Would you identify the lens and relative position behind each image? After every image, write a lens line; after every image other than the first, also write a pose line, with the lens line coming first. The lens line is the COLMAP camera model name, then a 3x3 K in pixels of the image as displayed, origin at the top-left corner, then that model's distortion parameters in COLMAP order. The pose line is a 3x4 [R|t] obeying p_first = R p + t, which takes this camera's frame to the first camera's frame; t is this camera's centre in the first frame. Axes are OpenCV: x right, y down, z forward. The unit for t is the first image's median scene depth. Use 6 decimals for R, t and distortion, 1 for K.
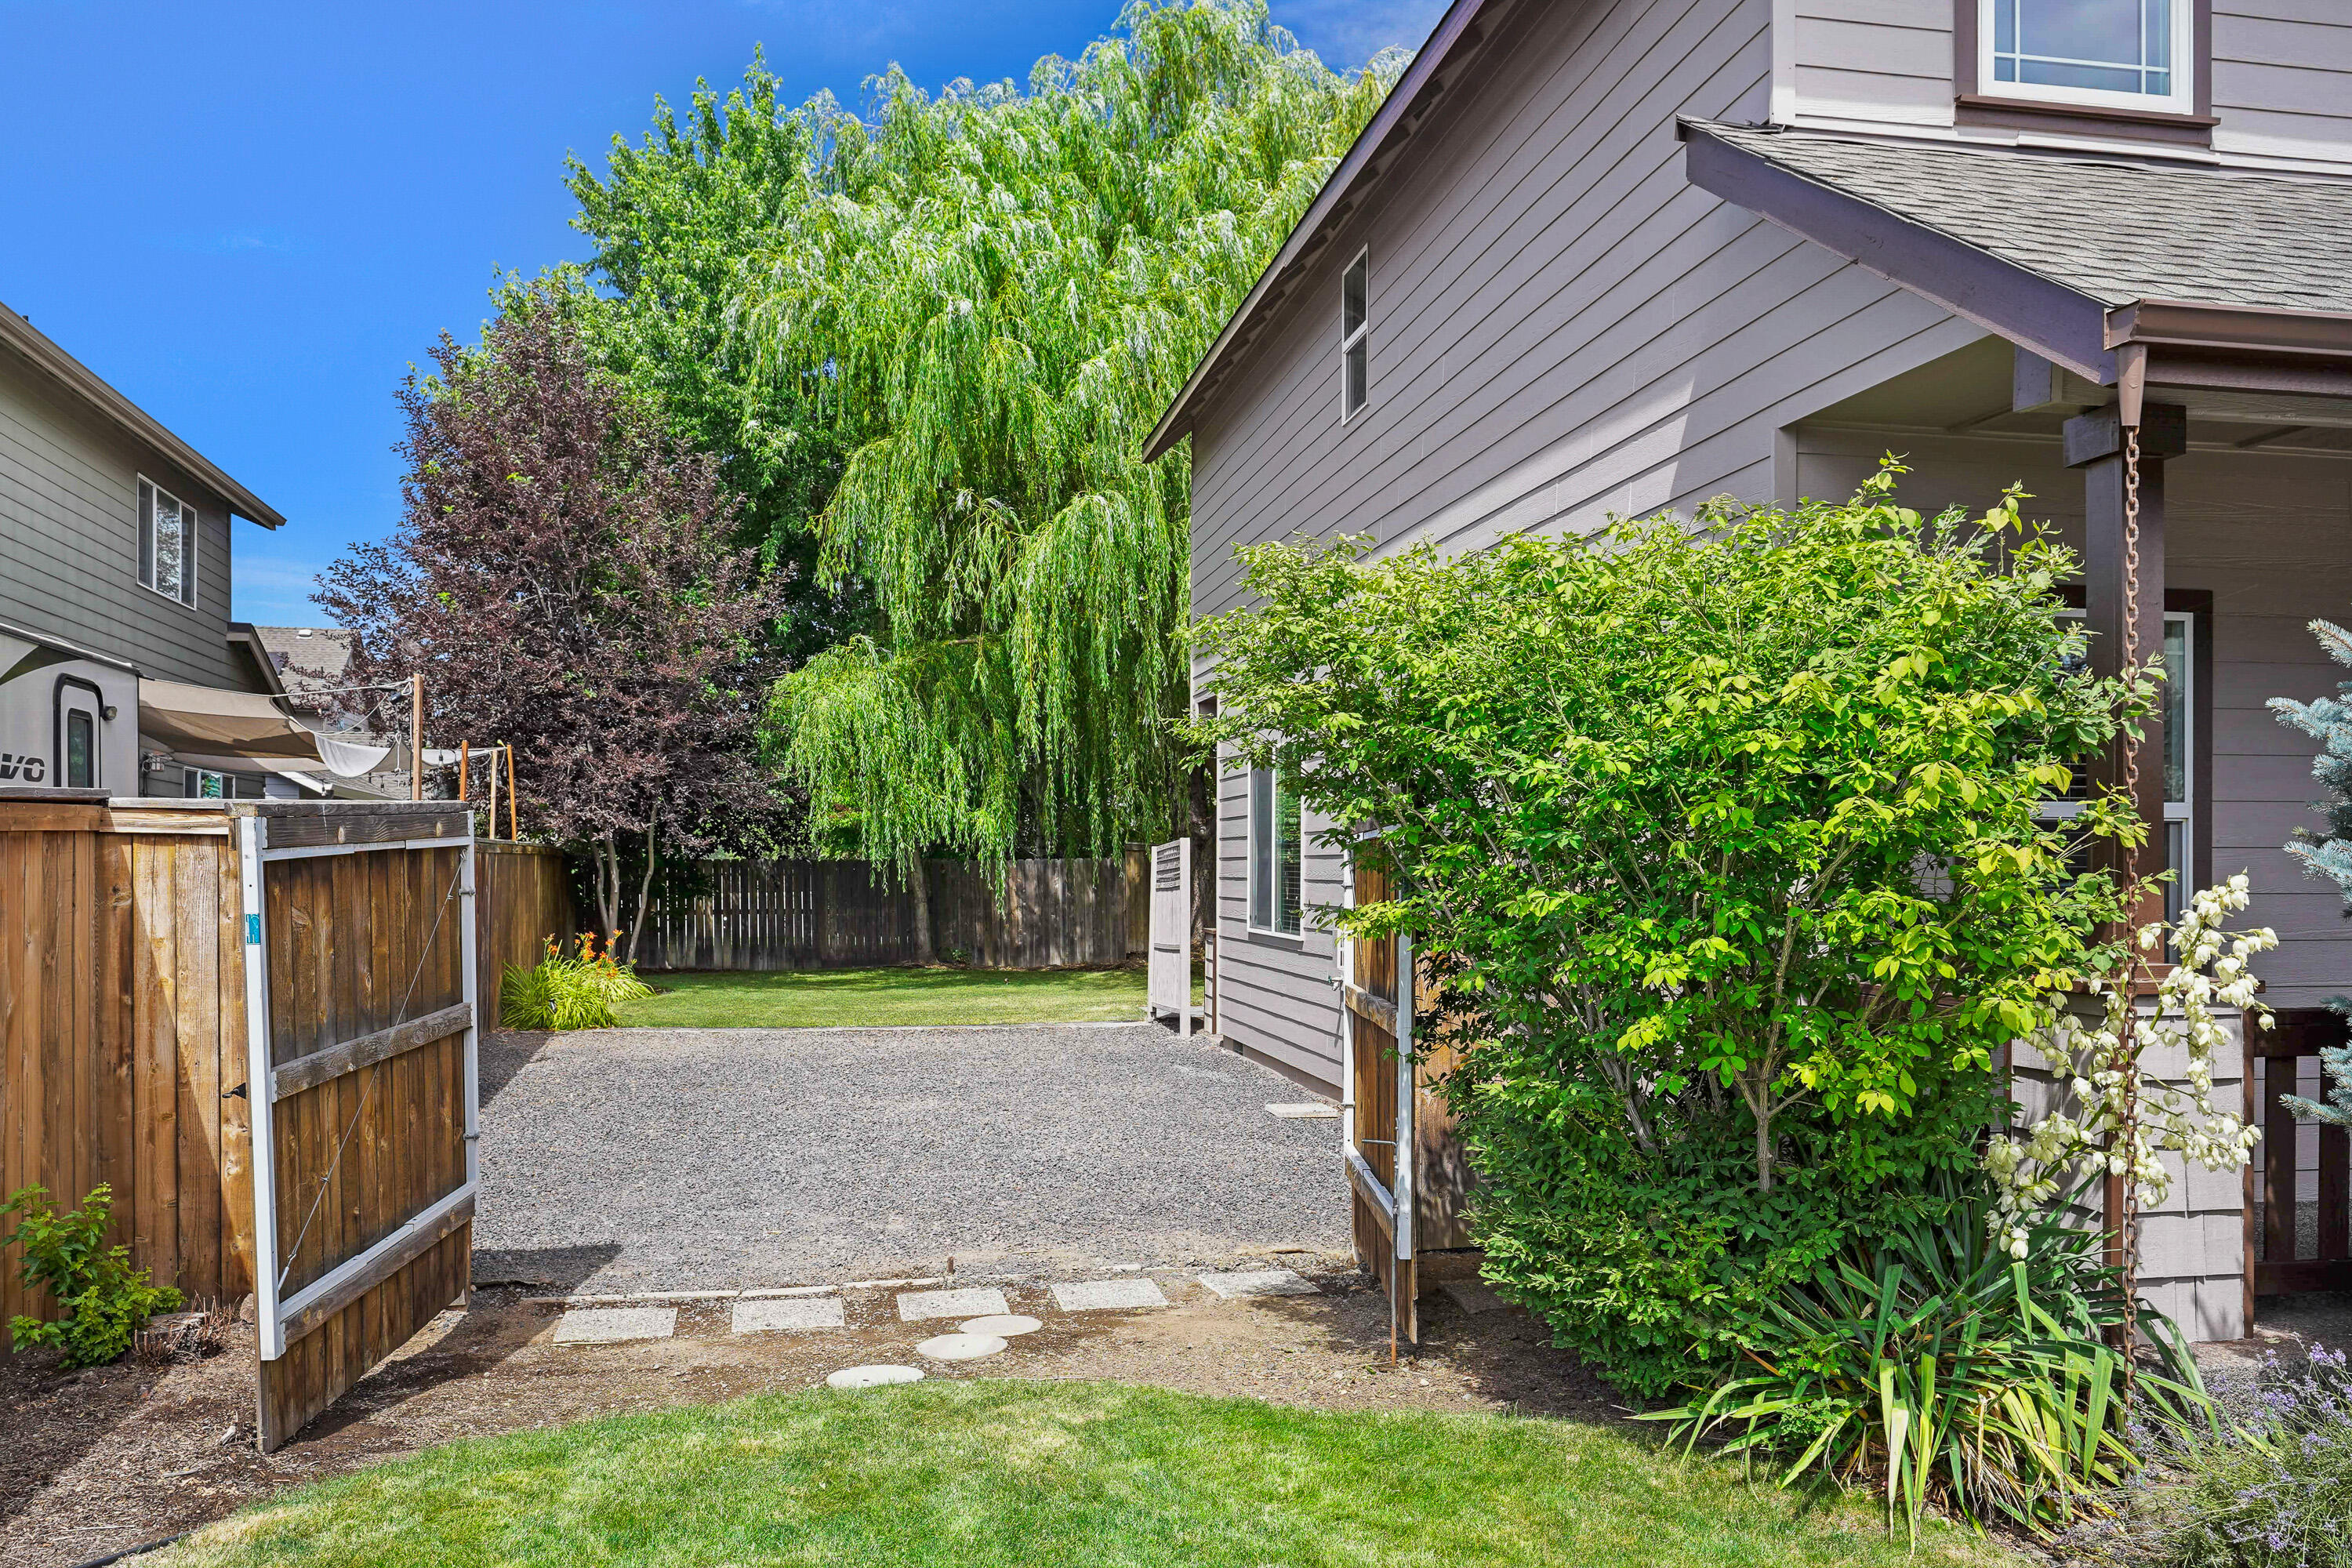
lens RADIAL K [[1796.0, 0, 1174.2], [0, 1796.0, 877.5], [0, 0, 1]] dist [0.001898, 0.000455]
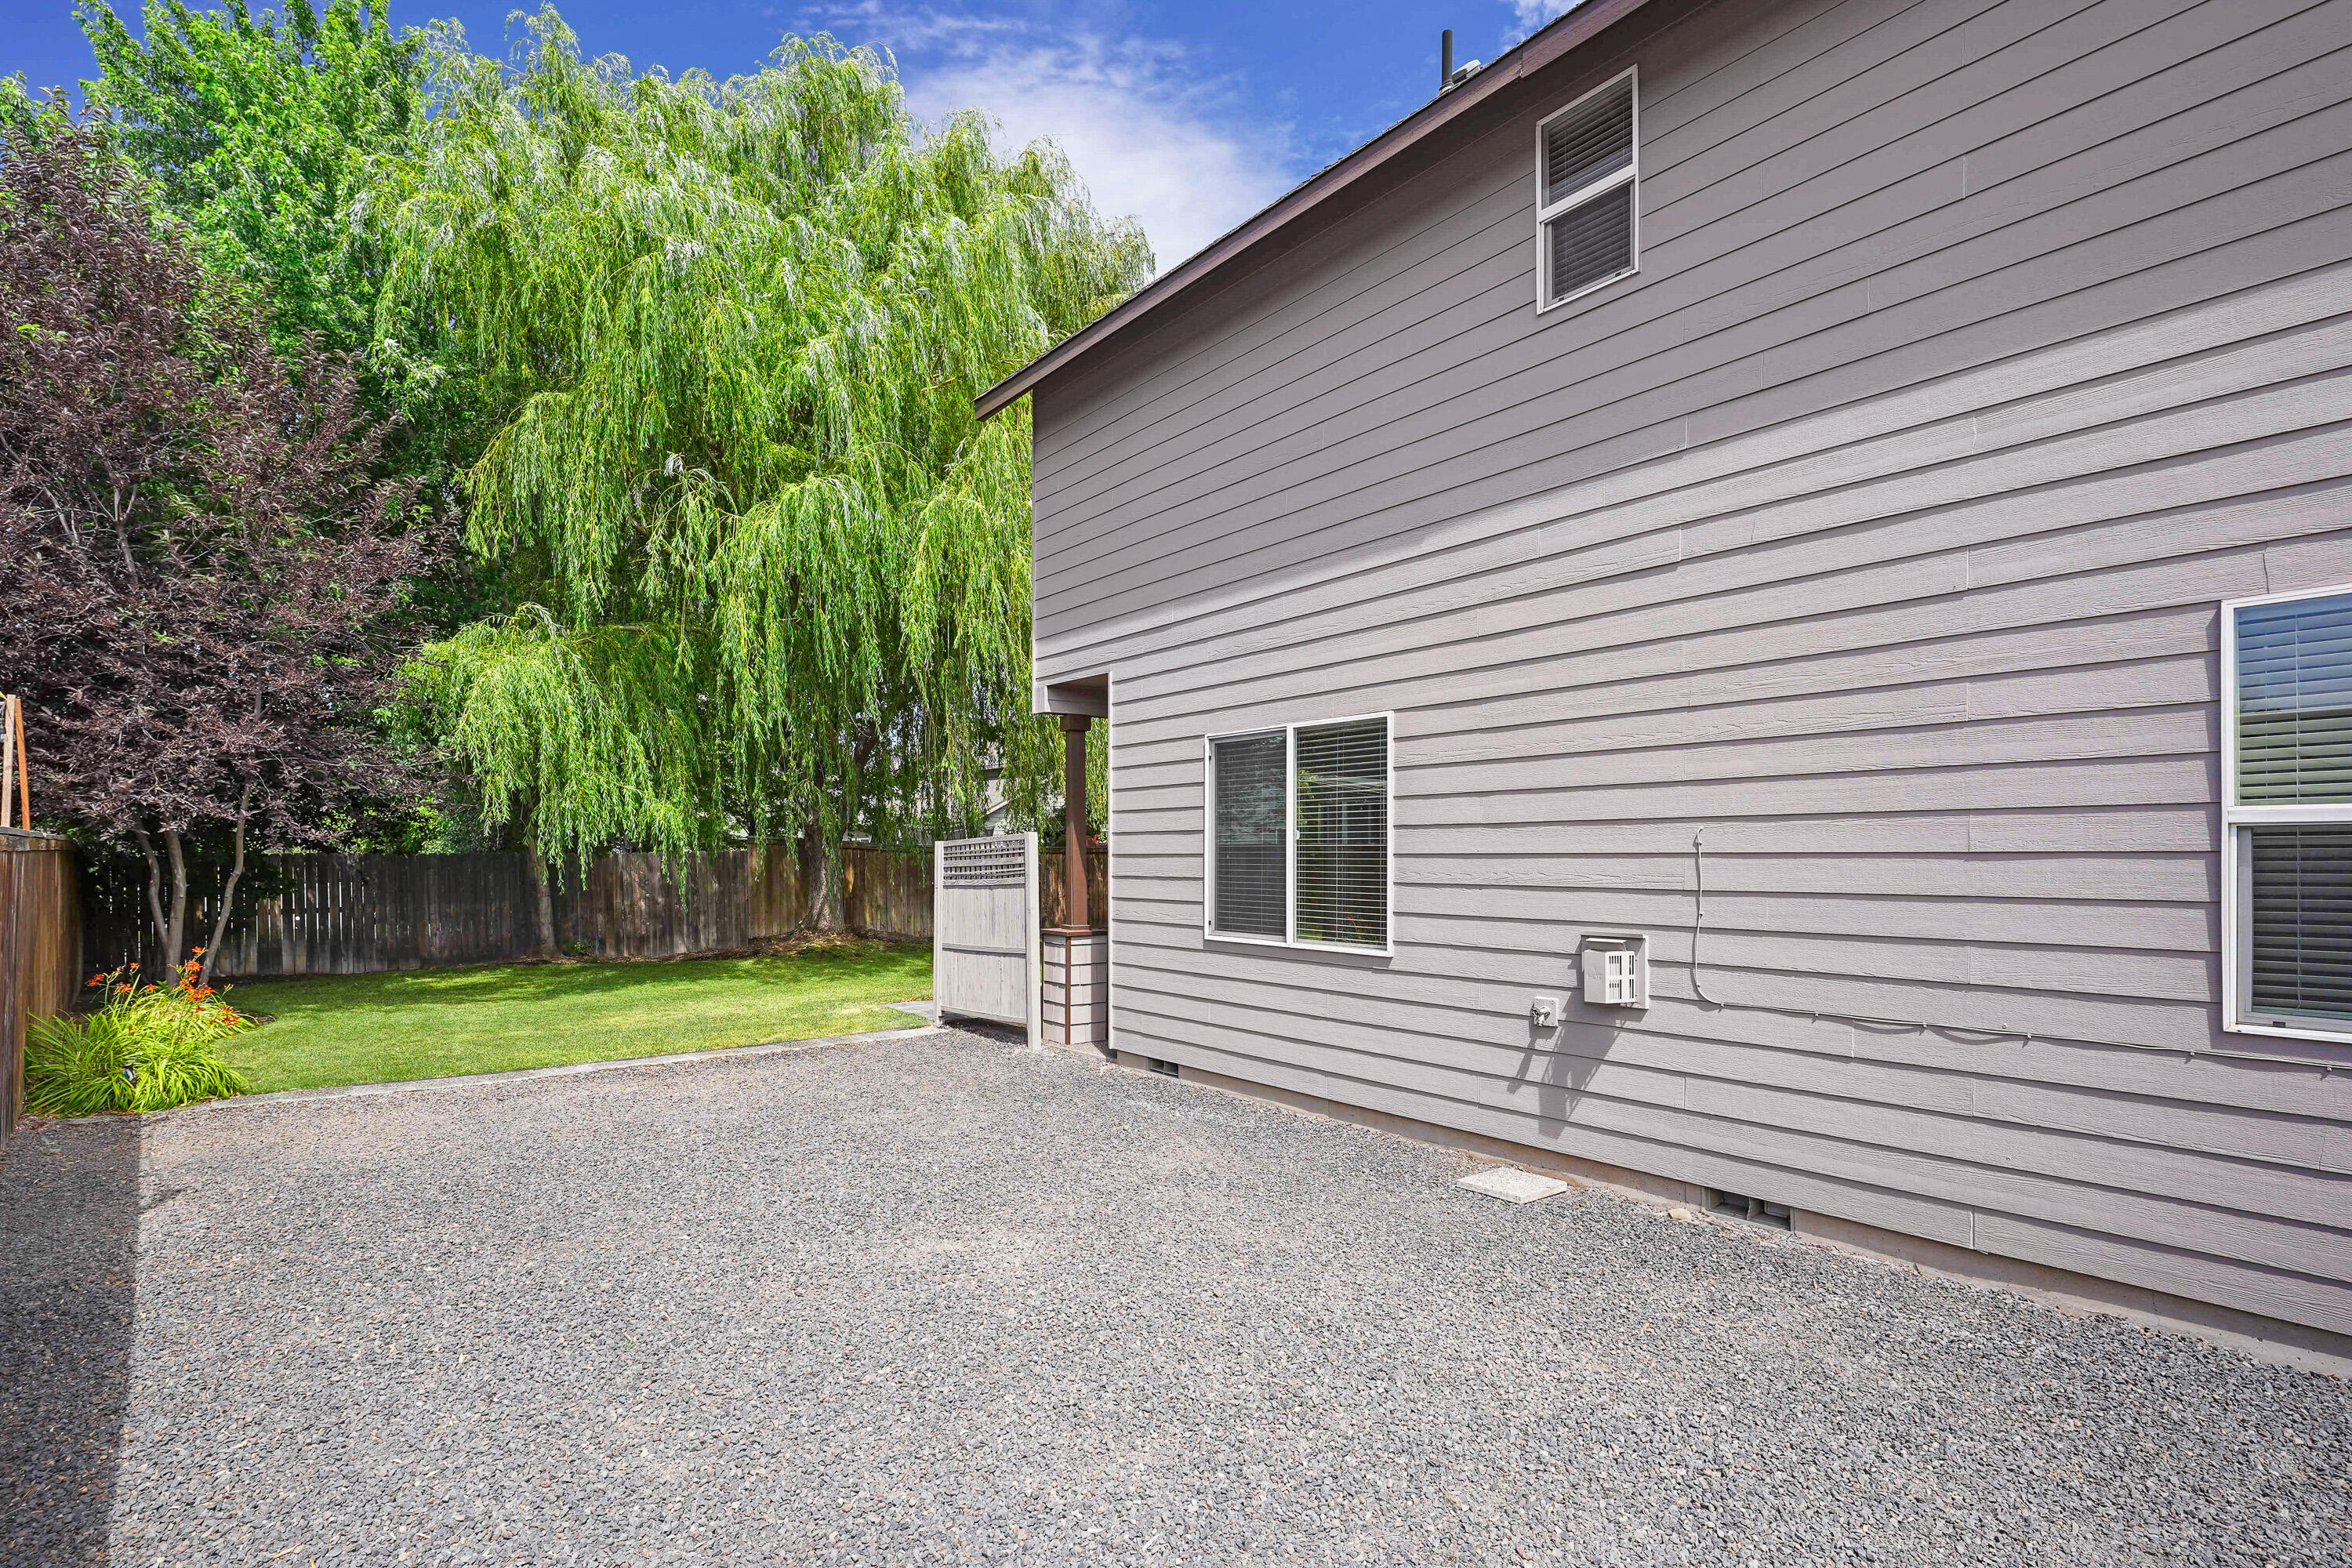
lens RADIAL K [[1159.2, 0, 1180.6], [0, 1159.2, 853.9], [0, 0, 1]] dist [-0.000670, 0.000872]
pose [[0.888570, -0.004944, 0.458714, -0.153946], [0.007376, 0.999967, -0.003511, -0.006084], [-0.458682, 0.006503, 0.888577, 0.339878]]
